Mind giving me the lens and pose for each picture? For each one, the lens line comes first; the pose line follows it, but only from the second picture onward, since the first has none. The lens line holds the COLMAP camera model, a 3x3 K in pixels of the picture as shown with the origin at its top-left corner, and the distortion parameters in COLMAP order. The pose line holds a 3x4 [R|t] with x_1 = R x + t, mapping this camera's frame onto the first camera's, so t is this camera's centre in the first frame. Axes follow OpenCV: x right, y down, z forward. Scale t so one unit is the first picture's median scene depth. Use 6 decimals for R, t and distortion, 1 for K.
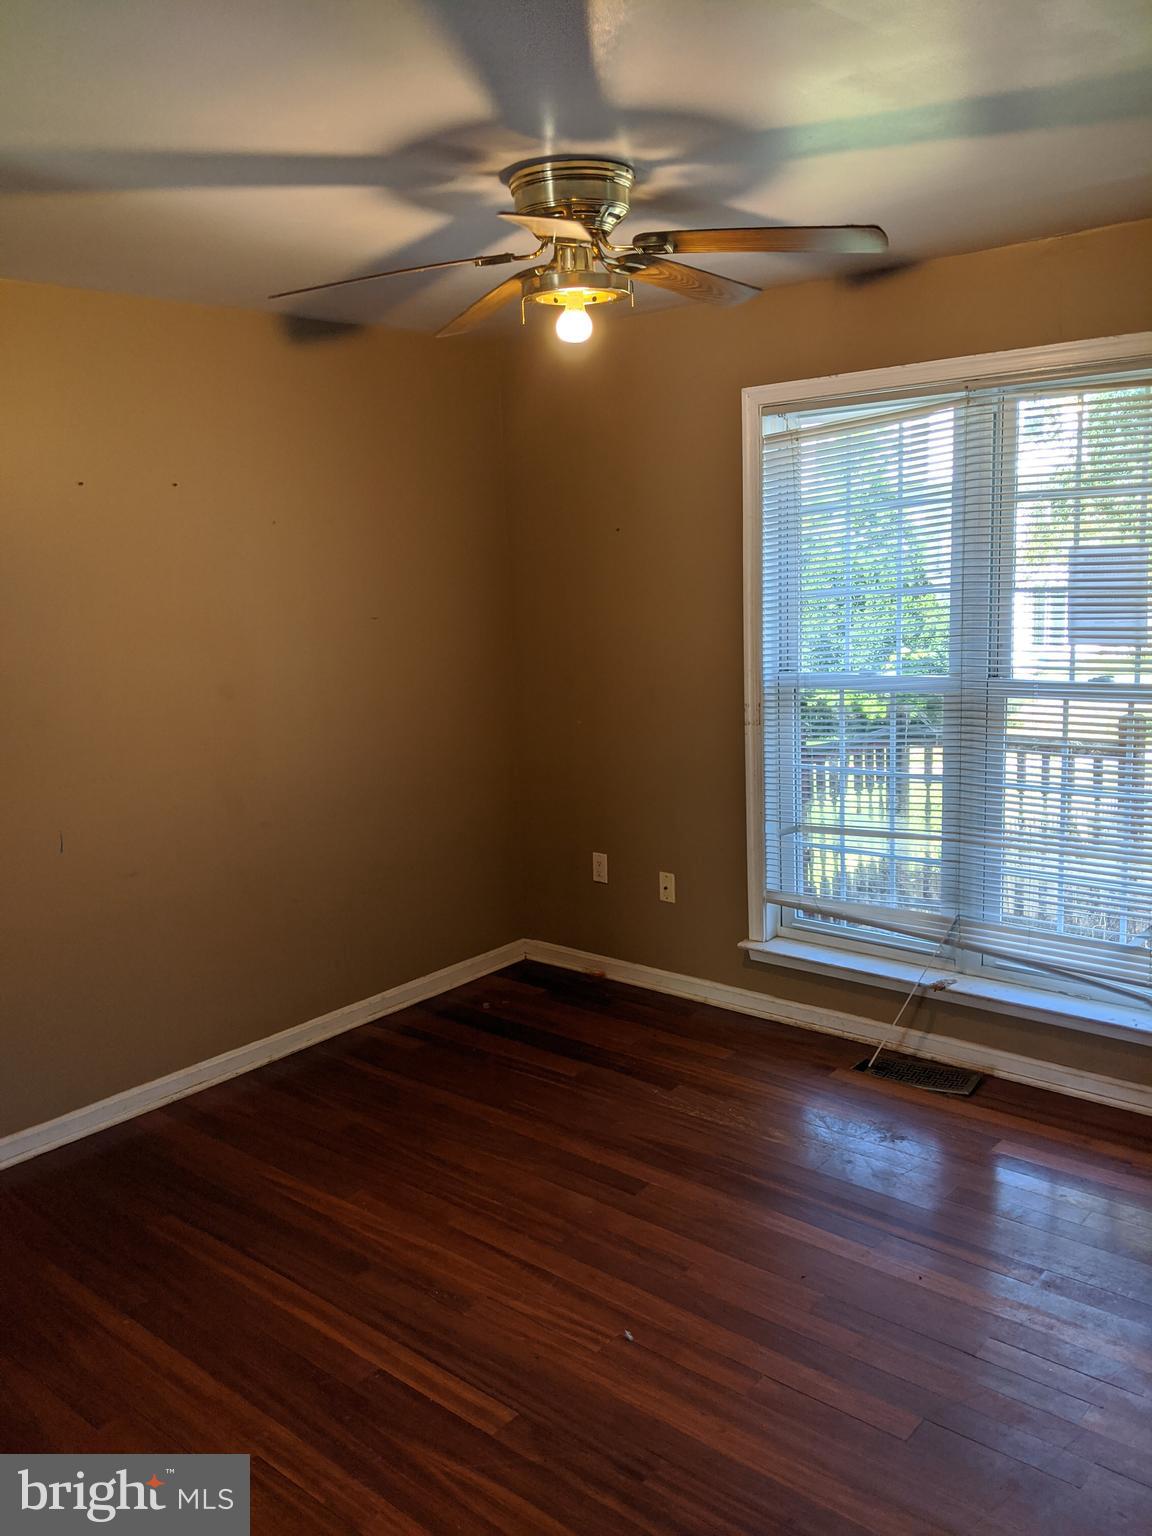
lens RADIAL K [[1246.0, 0, 575.1], [0, 1246.0, 771.7], [0, 0, 1]] dist [0.045628, -0.091106]
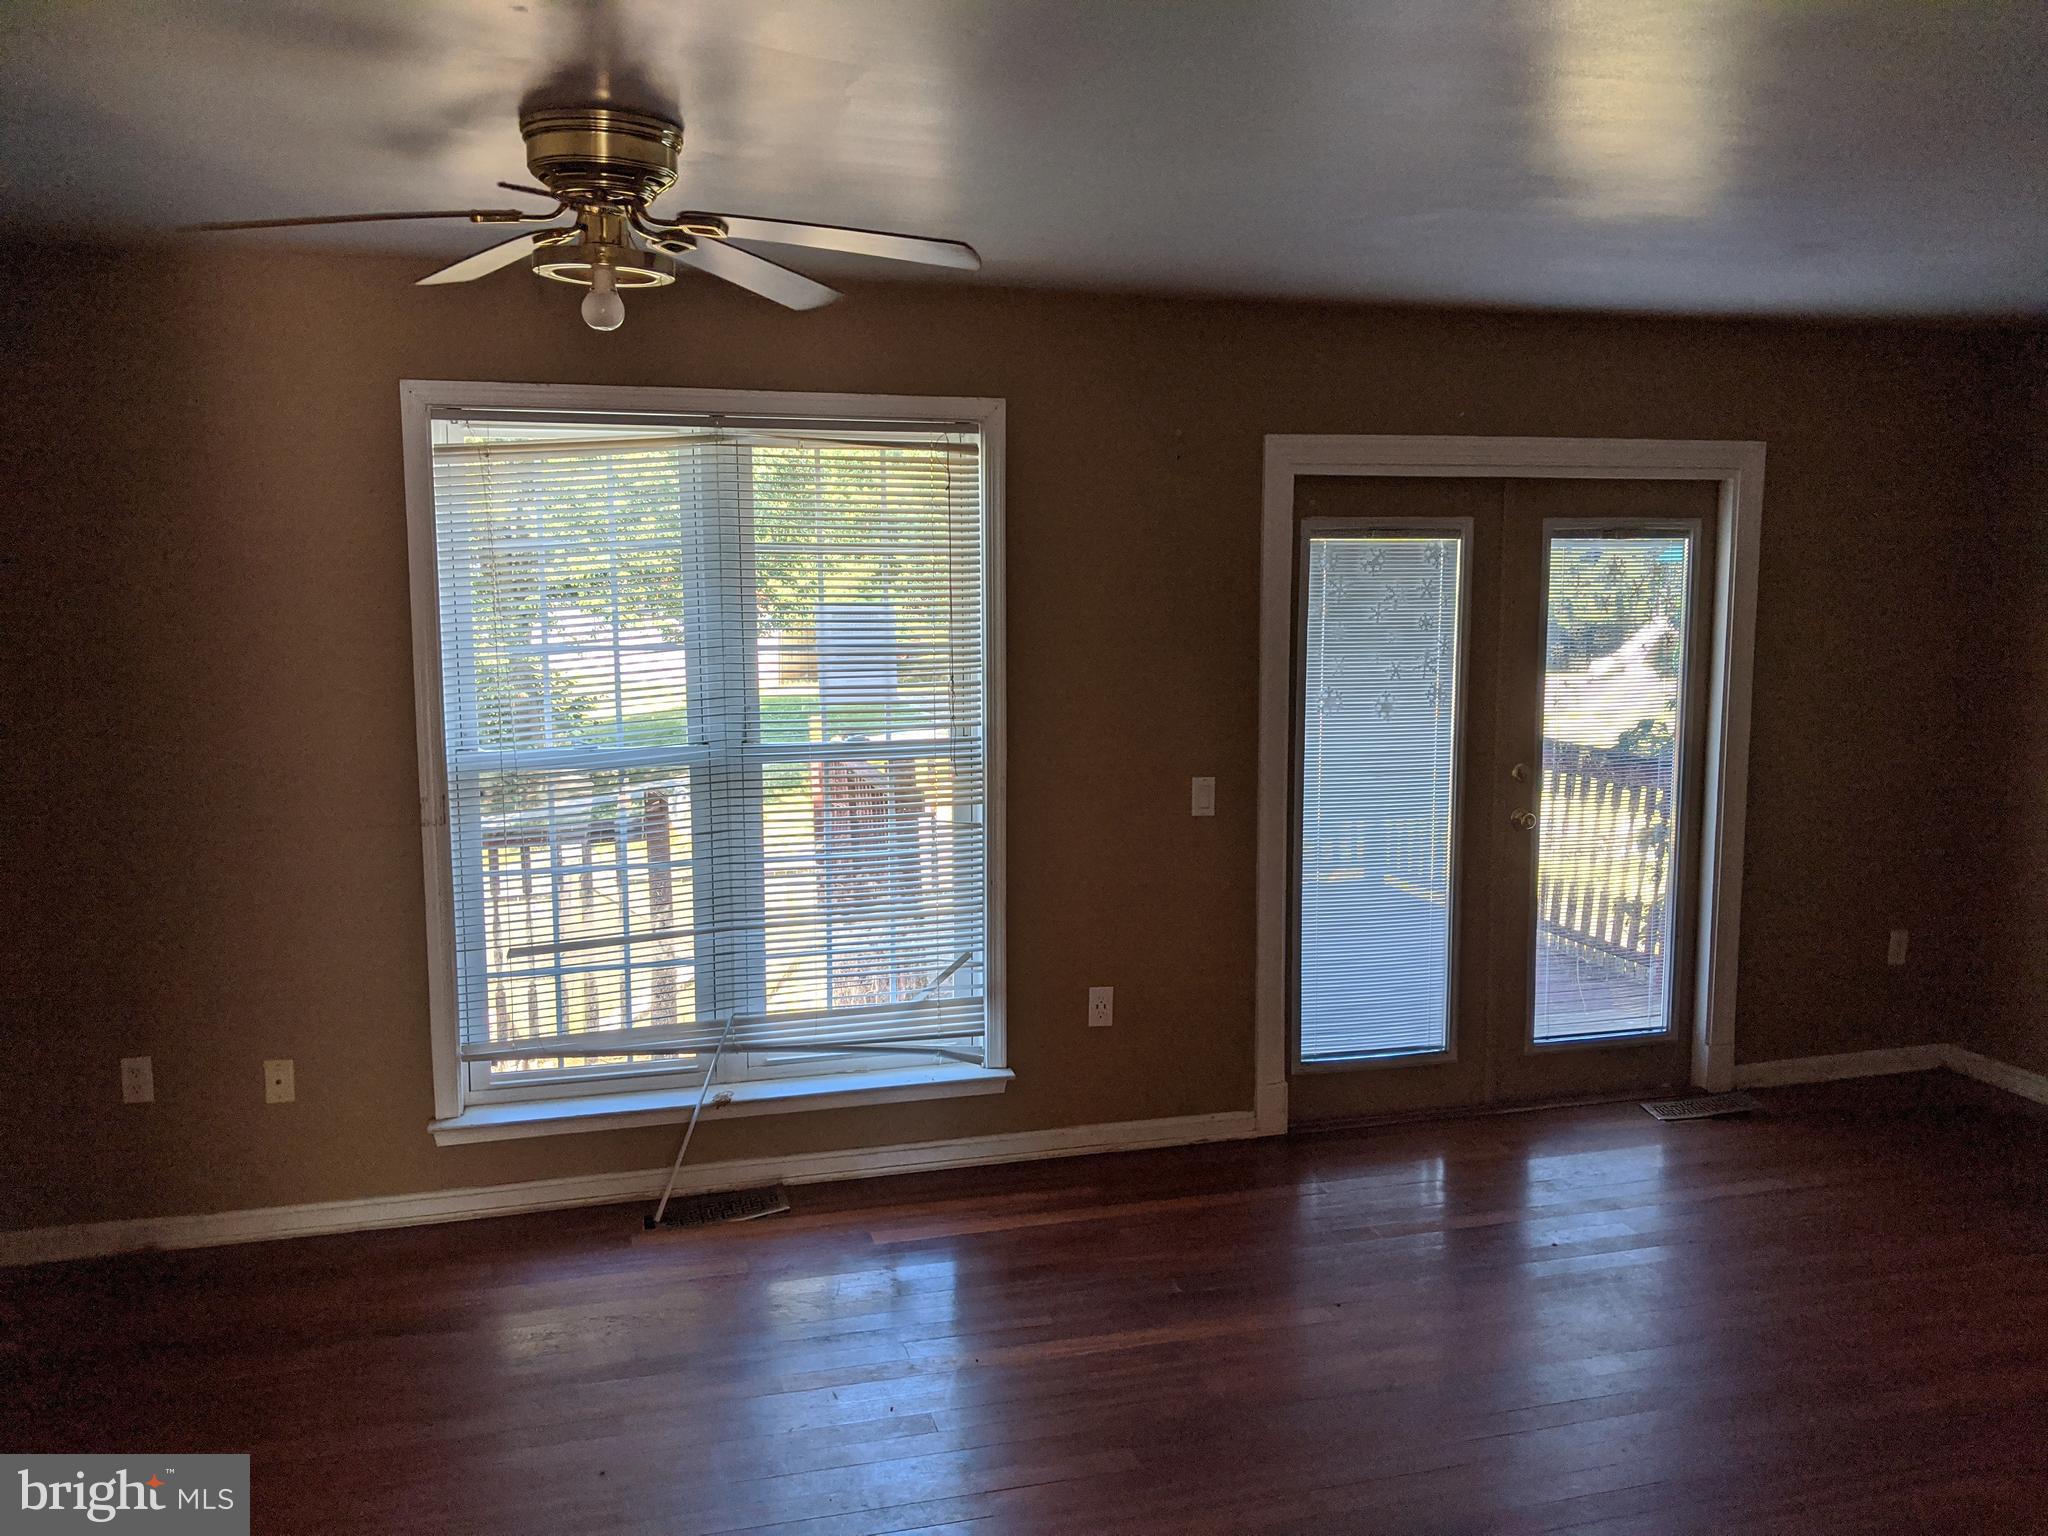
lens RADIAL K [[1661.3, 0, 1016.3], [0, 1661.3, 767.9], [0, 0, 1]] dist [0.045628, -0.091106]
pose [[0.520728, -0.054955, 0.851952, -0.557277], [0.123197, 0.992318, -0.011291, -0.018654], [-0.844787, 0.110838, 0.523498, 0.195097]]
